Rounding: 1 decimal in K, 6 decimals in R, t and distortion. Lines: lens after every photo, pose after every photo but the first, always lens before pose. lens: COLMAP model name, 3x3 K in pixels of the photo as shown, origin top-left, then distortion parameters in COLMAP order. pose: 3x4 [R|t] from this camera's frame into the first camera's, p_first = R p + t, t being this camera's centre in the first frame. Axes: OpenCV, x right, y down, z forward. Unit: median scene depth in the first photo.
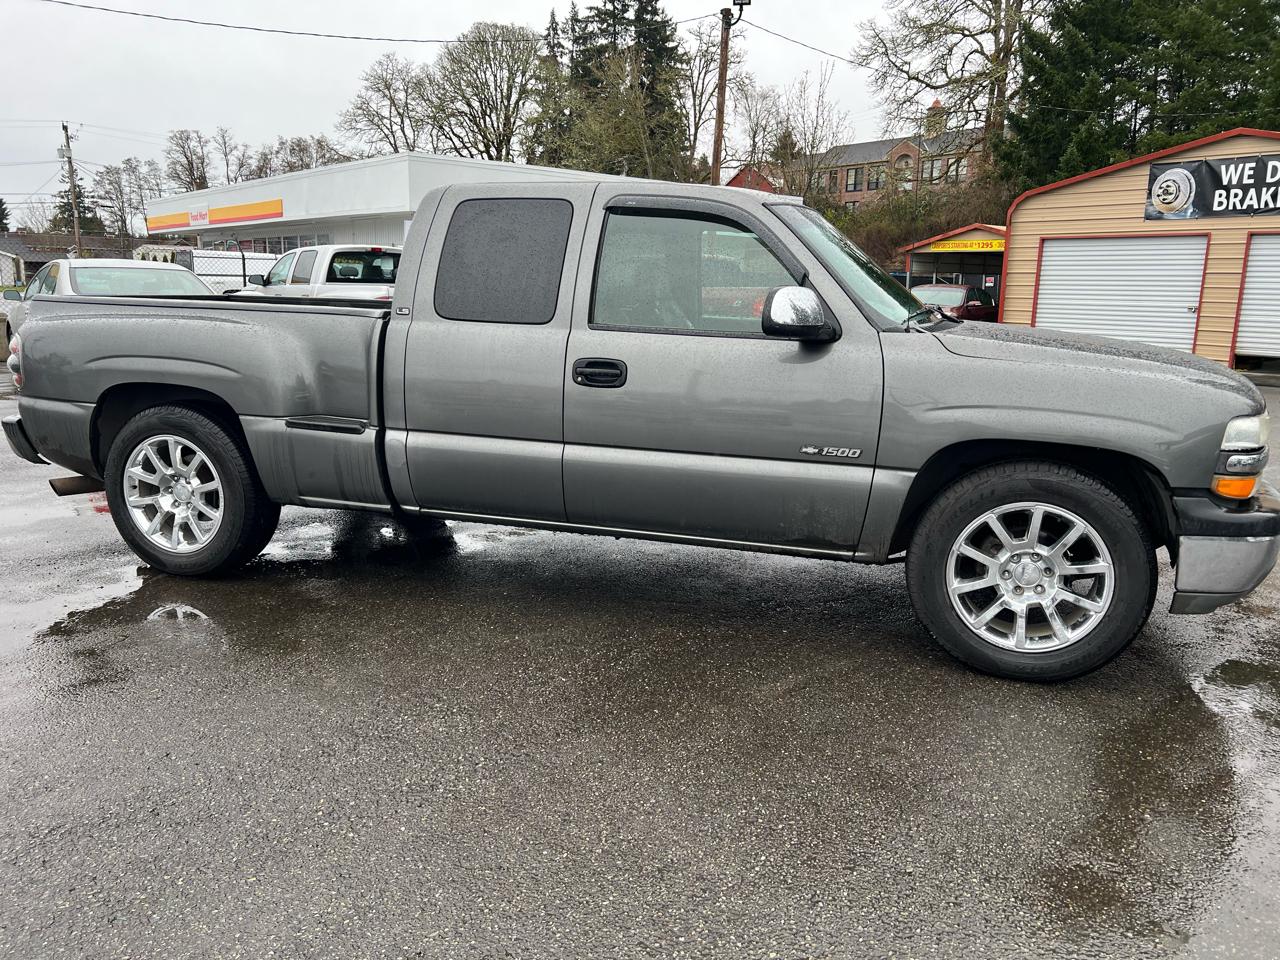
lens RADIAL K [[941.8, 0, 640.0], [0, 941.8, 480.0], [0, 0, 1]] dist [0.033895, -0.028372]
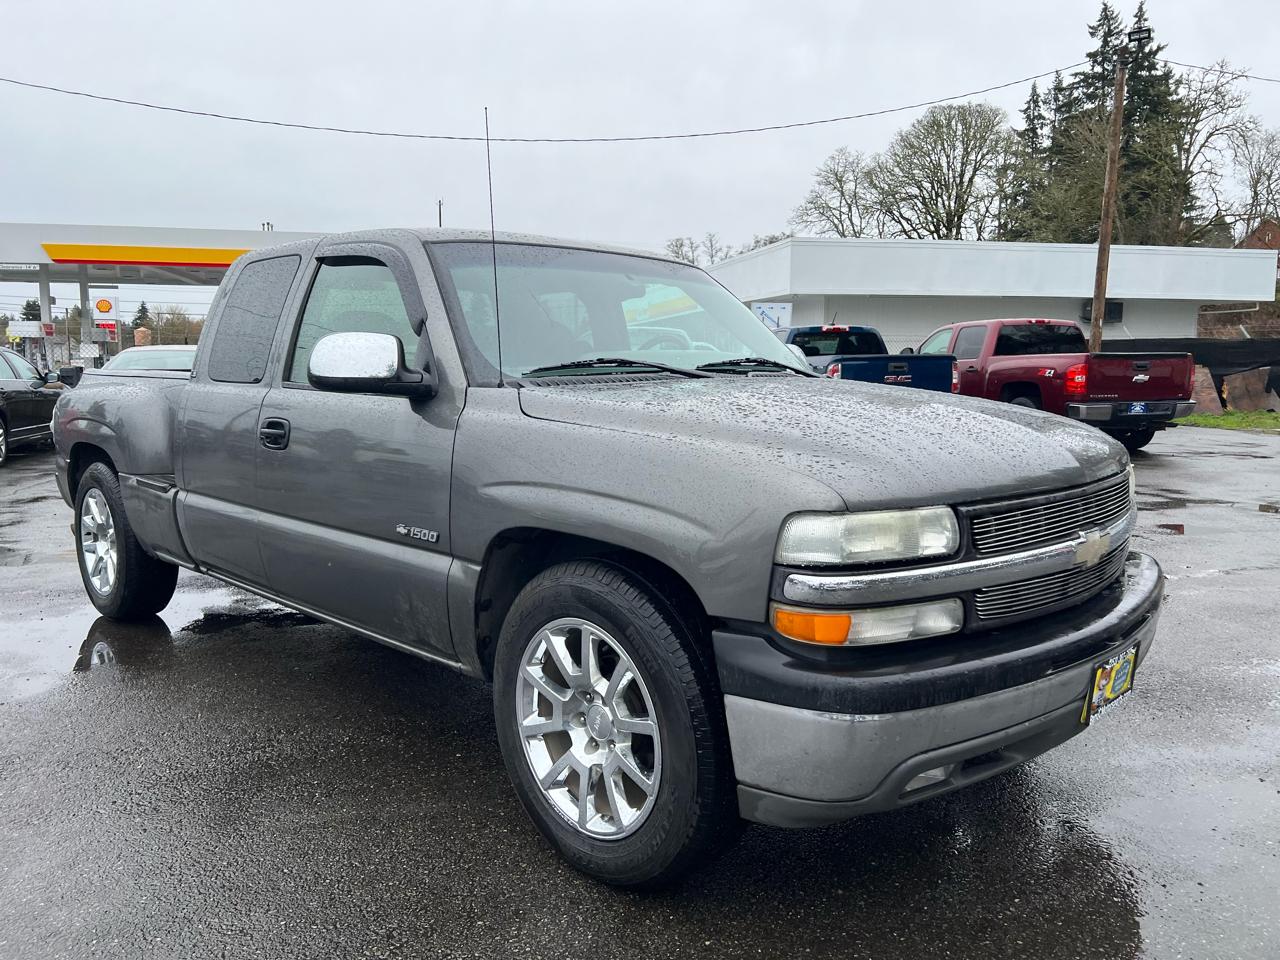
lens RADIAL K [[941.8, 0, 640.0], [0, 941.8, 480.0], [0, 0, 1]] dist [0.033895, -0.028372]
pose [[0.893090, 0.033448, -0.448632, 0.102805], [-0.071148, 0.995183, -0.067438, -0.004842], [0.444216, 0.092147, 0.891168, 0.050694]]
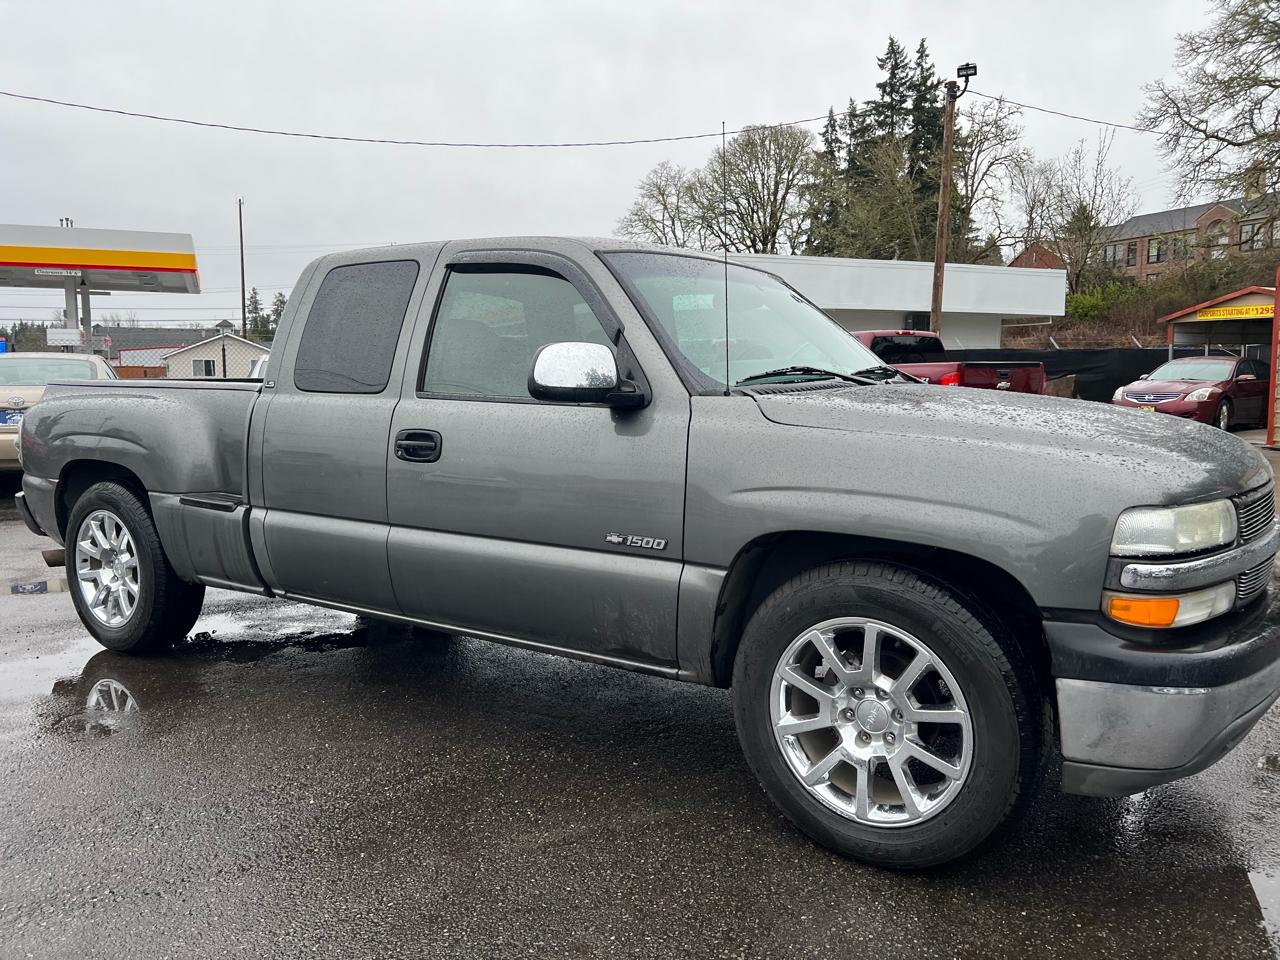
lens RADIAL K [[941.8, 0, 640.0], [0, 941.8, 480.0], [0, 0, 1]] dist [0.033895, -0.028372]
pose [[0.960483, 0.008342, -0.278214, 0.060334], [-0.033564, 0.995728, -0.086019, -0.001923], [0.276308, 0.091958, 0.956660, 0.031413]]
